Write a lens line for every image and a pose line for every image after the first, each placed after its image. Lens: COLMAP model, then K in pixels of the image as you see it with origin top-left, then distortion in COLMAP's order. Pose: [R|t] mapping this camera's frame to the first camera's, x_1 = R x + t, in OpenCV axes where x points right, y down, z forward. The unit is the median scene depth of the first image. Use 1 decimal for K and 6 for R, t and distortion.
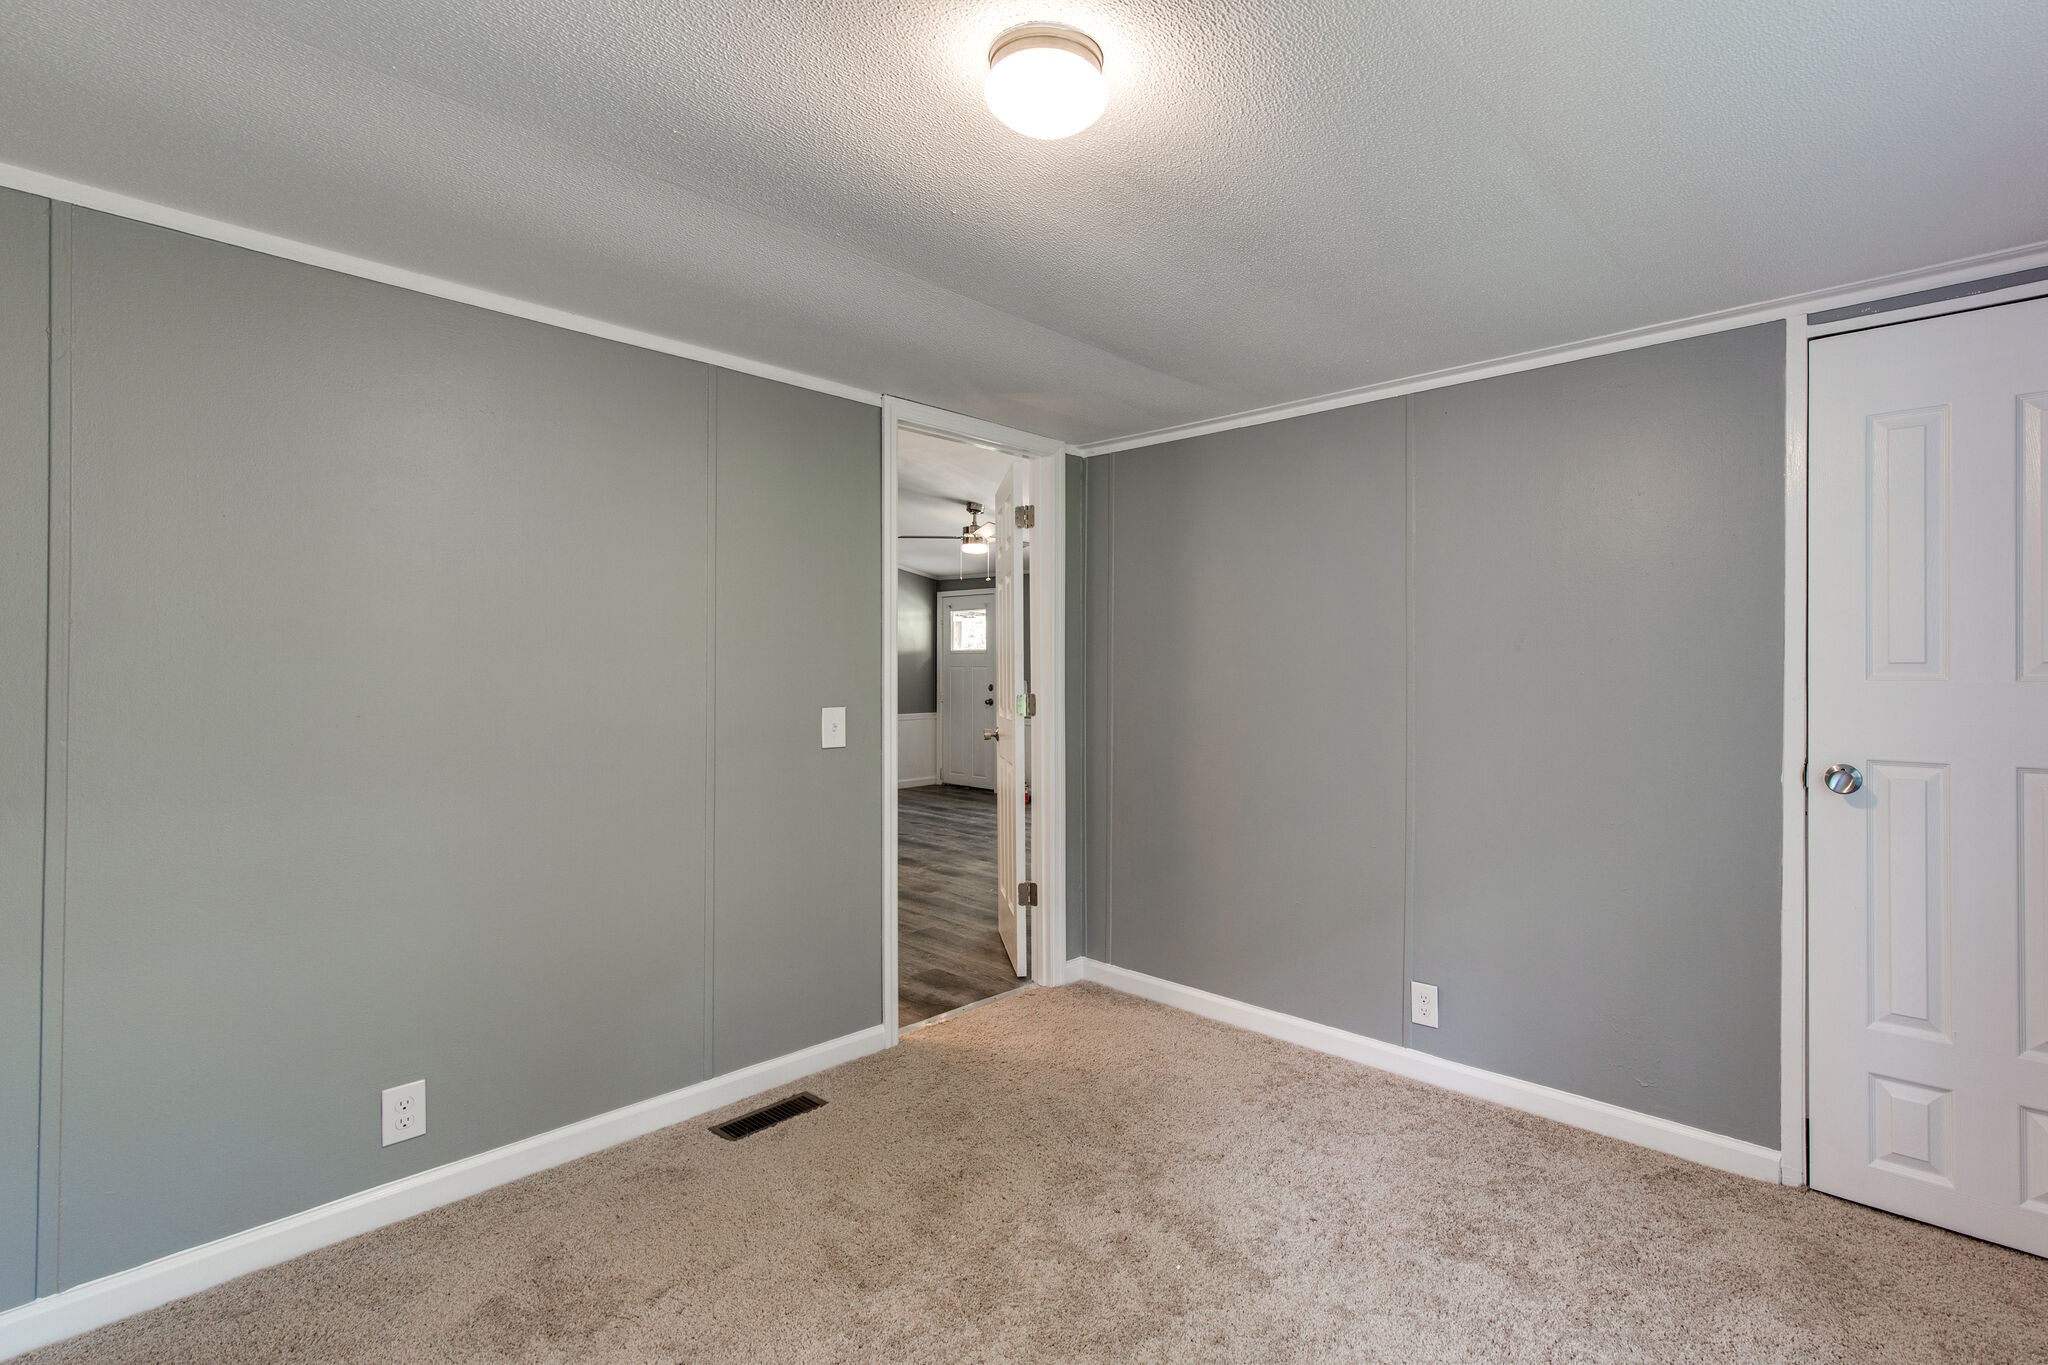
lens RADIAL K [[964.3, 0, 1026.8], [0, 964.3, 678.7], [0, 0, 1]] dist [0.007023, -0.001345]
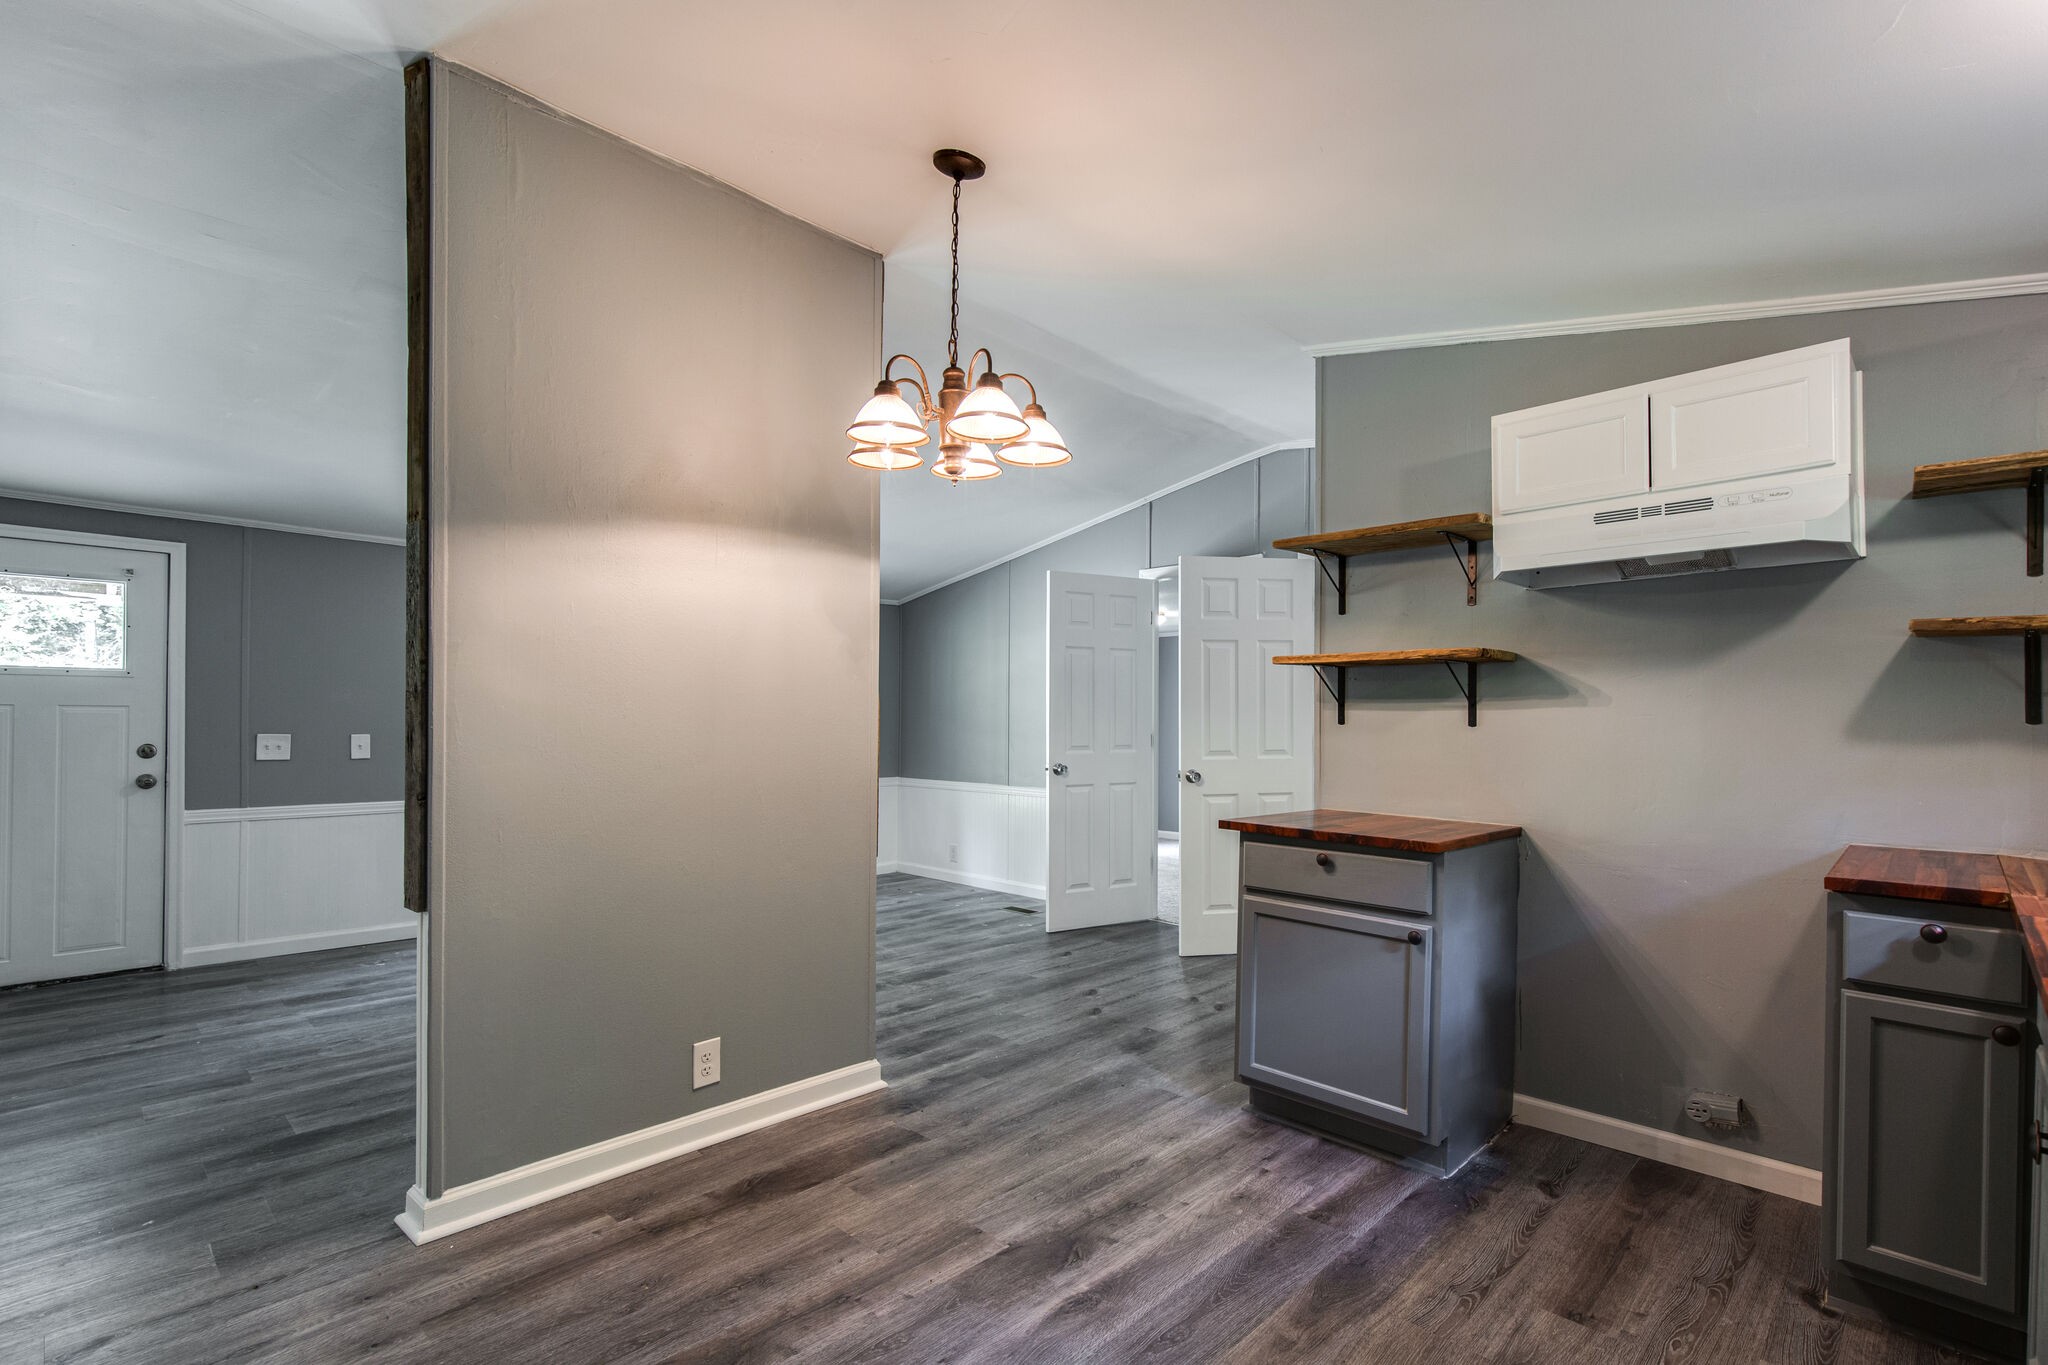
lens RADIAL K [[964.3, 0, 1041.8], [0, 964.3, 719.4], [0, 0, 1]] dist [0.007023, -0.001345]
pose [[-0.019924, -0.007584, 0.999773, -0.493107], [-0.000511, 0.999971, 0.007575, -0.009443], [-0.999801, -0.000360, -0.019927, 0.546738]]
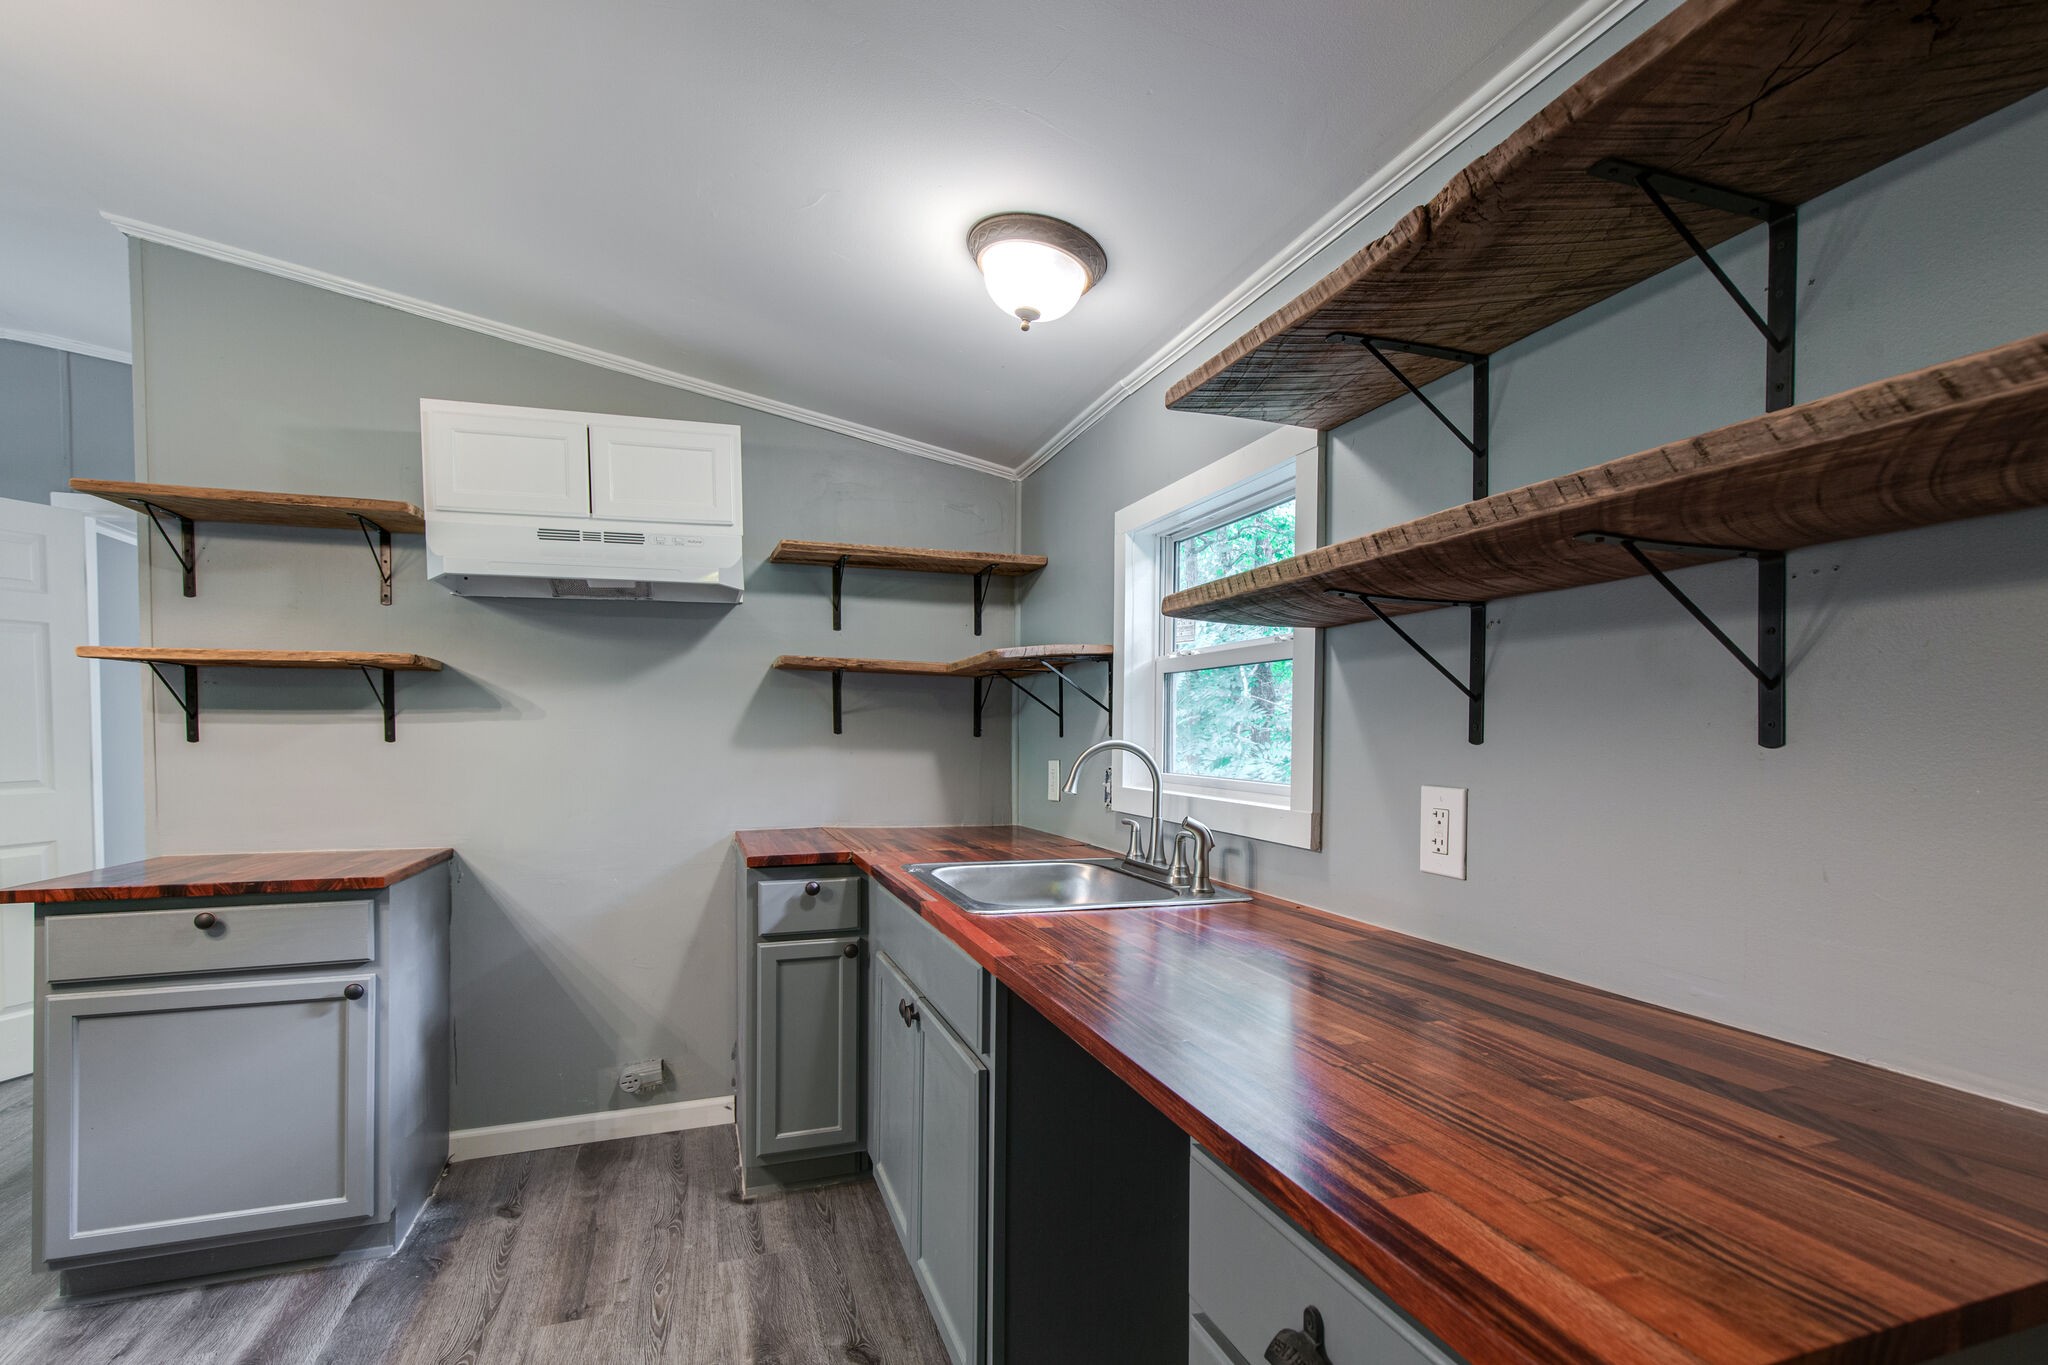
lens RADIAL K [[964.3, 0, 1059.9], [0, 964.3, 751.8], [0, 0, 1]] dist [0.007023, -0.001345]
pose [[-0.908412, -0.011259, 0.417924, -0.474843], [0.000154, 0.999628, 0.027264, -0.009489], [-0.418075, 0.024832, -0.908073, 0.571798]]
